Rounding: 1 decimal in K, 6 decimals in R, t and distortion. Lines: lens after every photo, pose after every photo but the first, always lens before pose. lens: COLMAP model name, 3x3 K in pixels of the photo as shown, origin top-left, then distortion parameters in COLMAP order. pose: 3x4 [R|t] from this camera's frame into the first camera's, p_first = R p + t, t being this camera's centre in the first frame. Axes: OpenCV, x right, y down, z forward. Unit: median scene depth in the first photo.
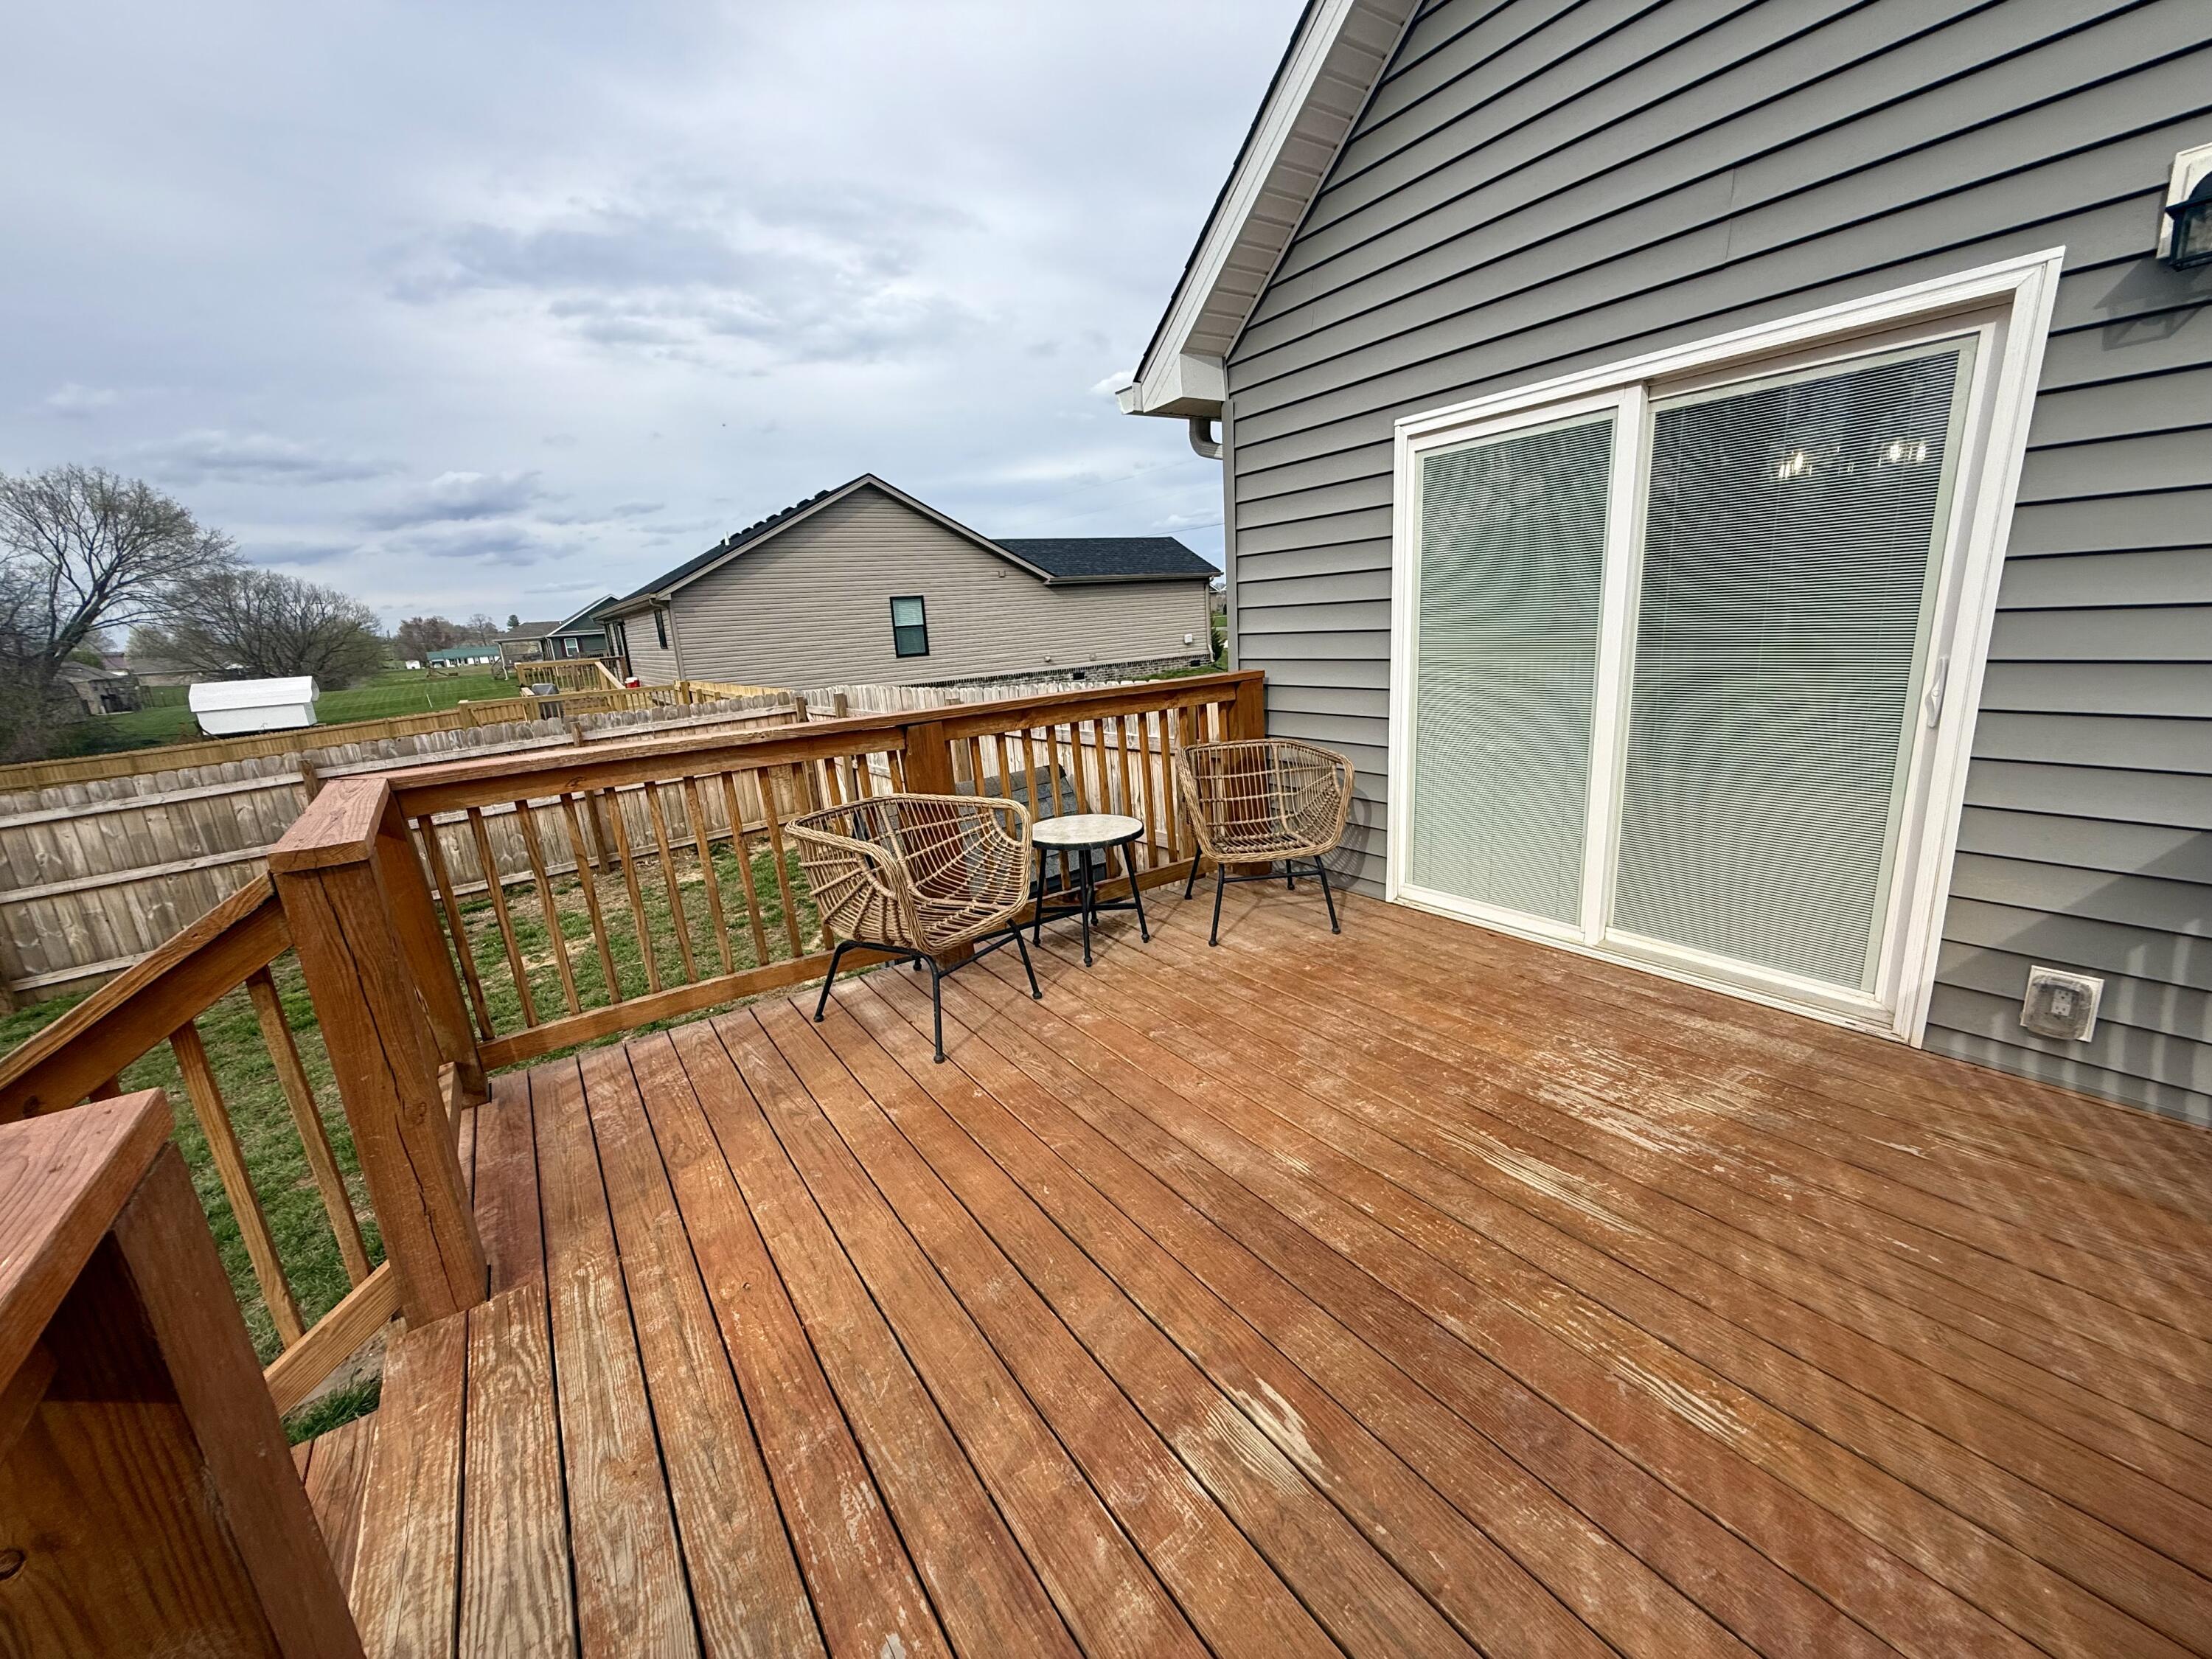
lens RADIAL K [[884.1, 0, 1104.4], [0, 884.1, 830.2], [0, 0, 1]] dist [0.000424, -0.000023]
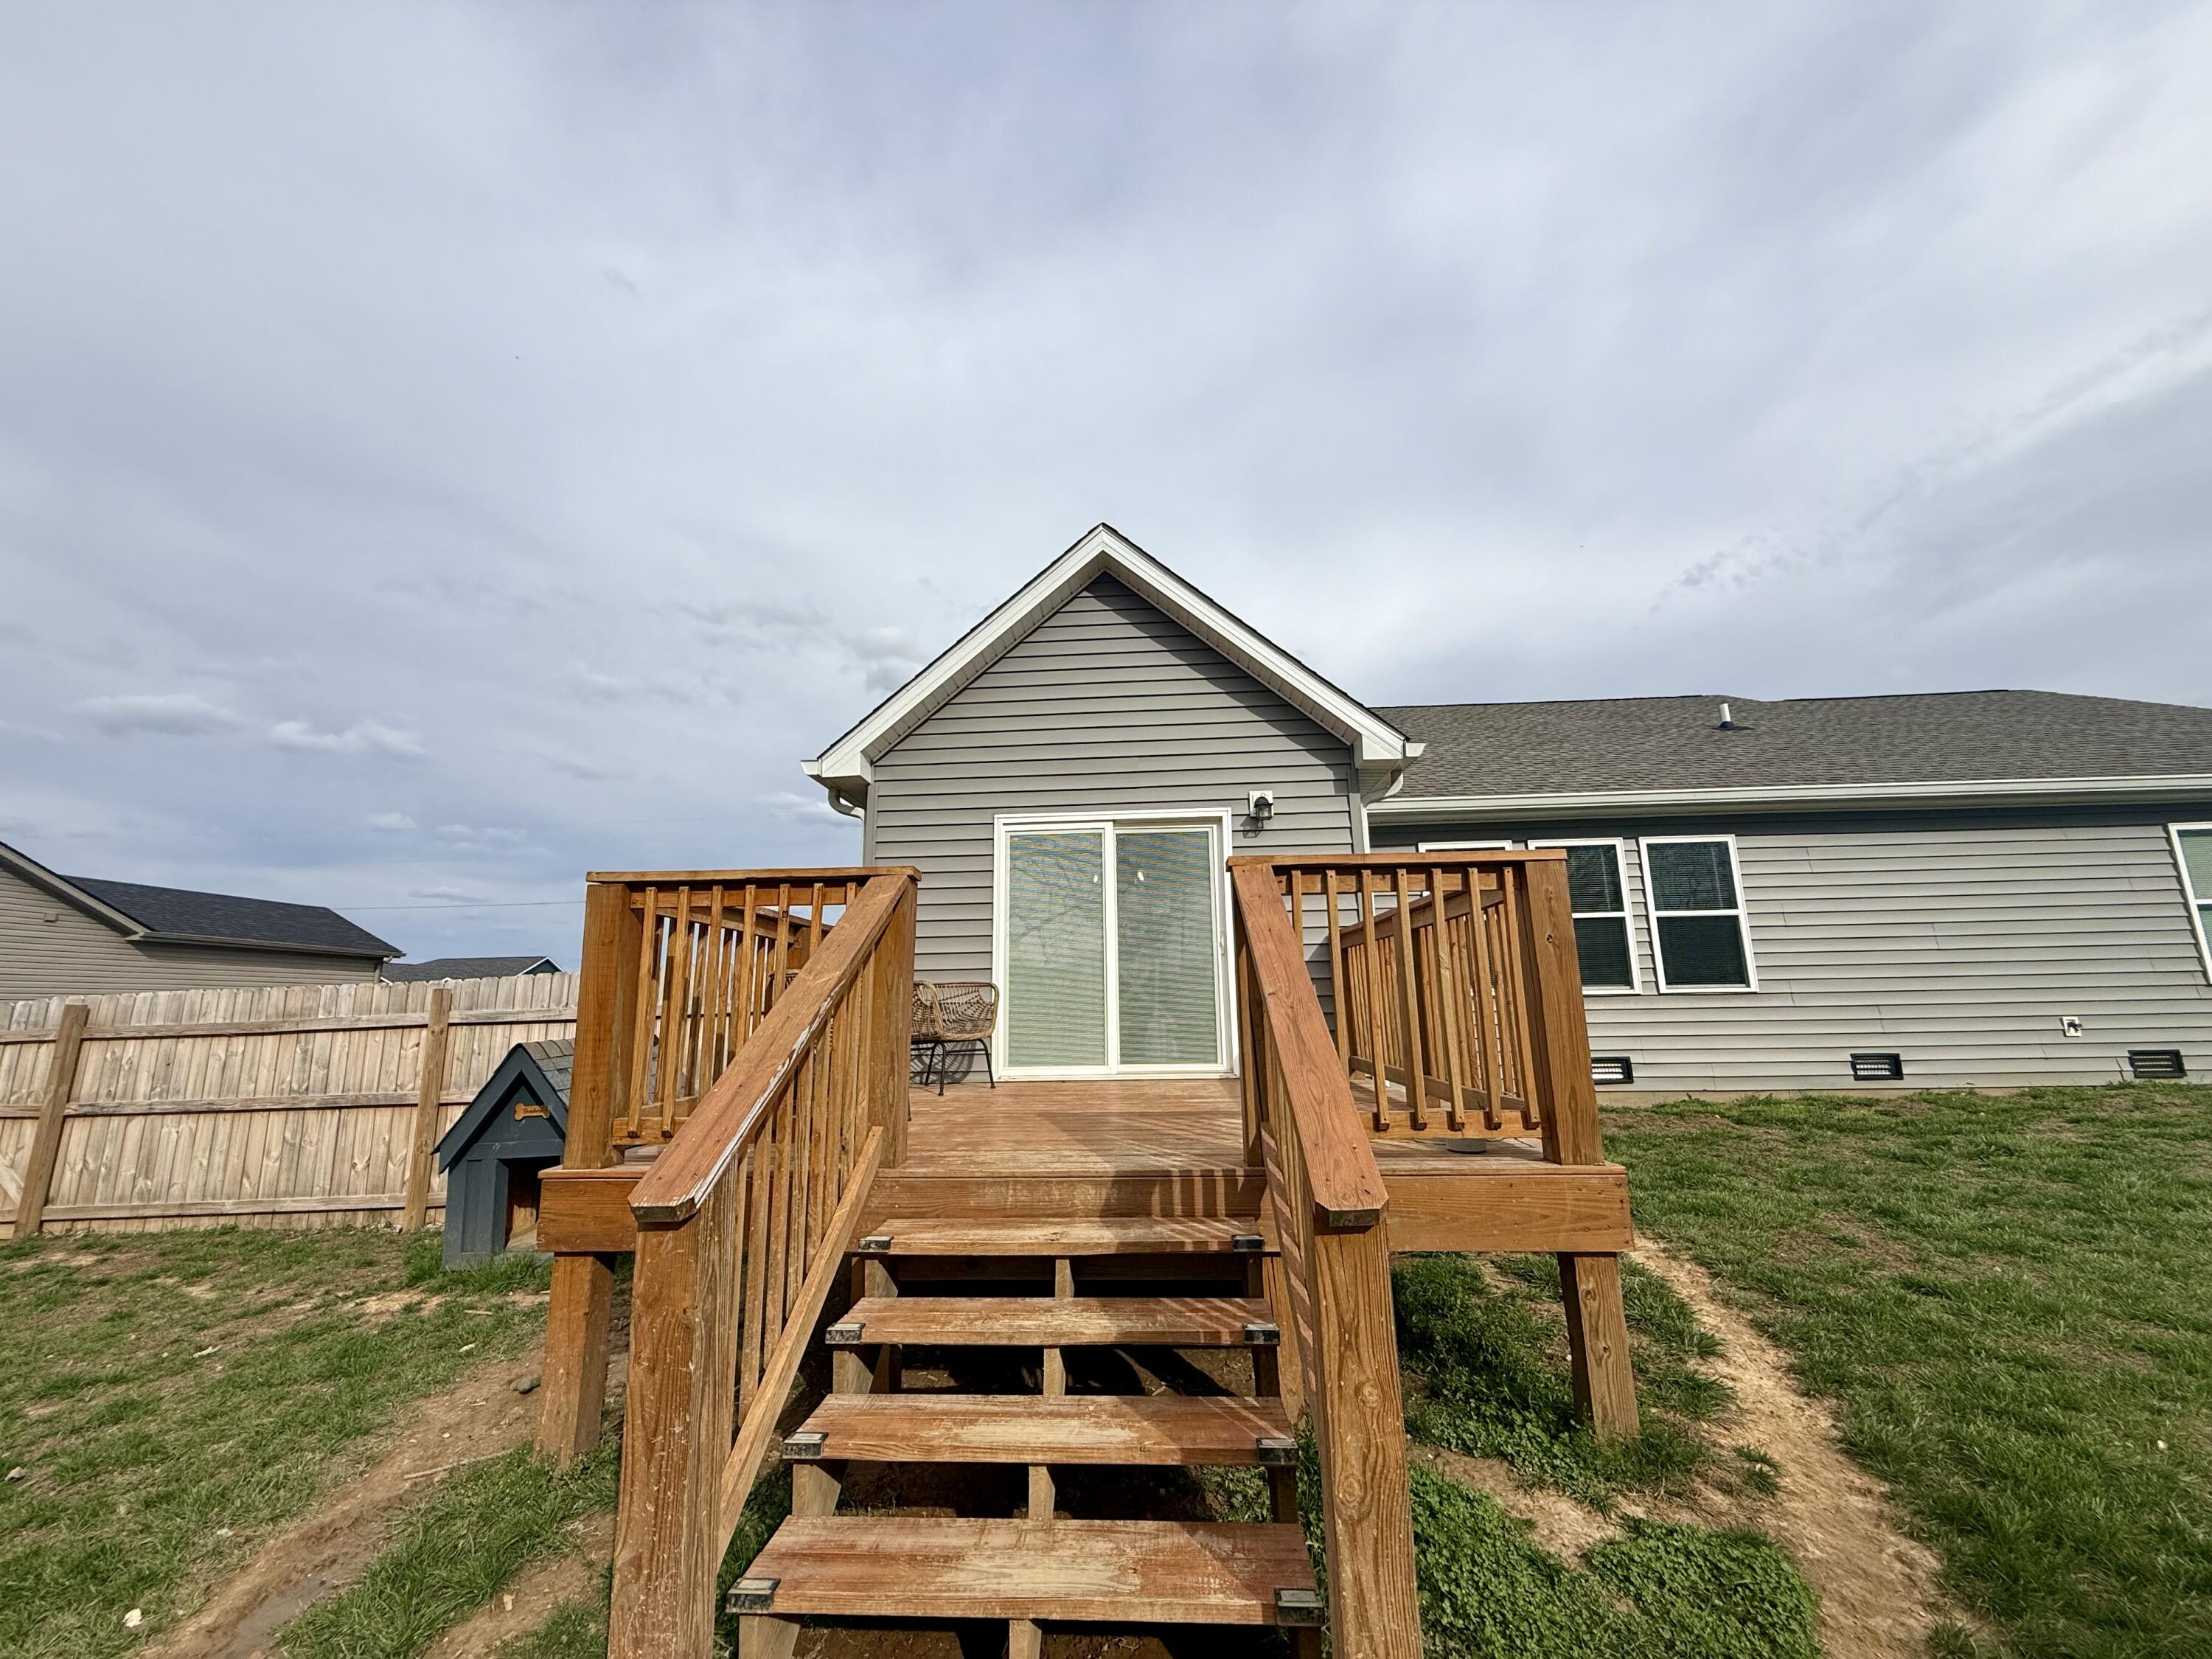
lens RADIAL K [[884.1, 0, 1104.4], [0, 884.1, 830.4], [0, 0, 1]] dist [0.000424, -0.000023]
pose [[0.609094, 0.211513, 0.764374, -0.912626], [0.168164, 0.907425, -0.385099, 0.328050], [-0.775065, 0.363101, 0.517138, -0.175415]]
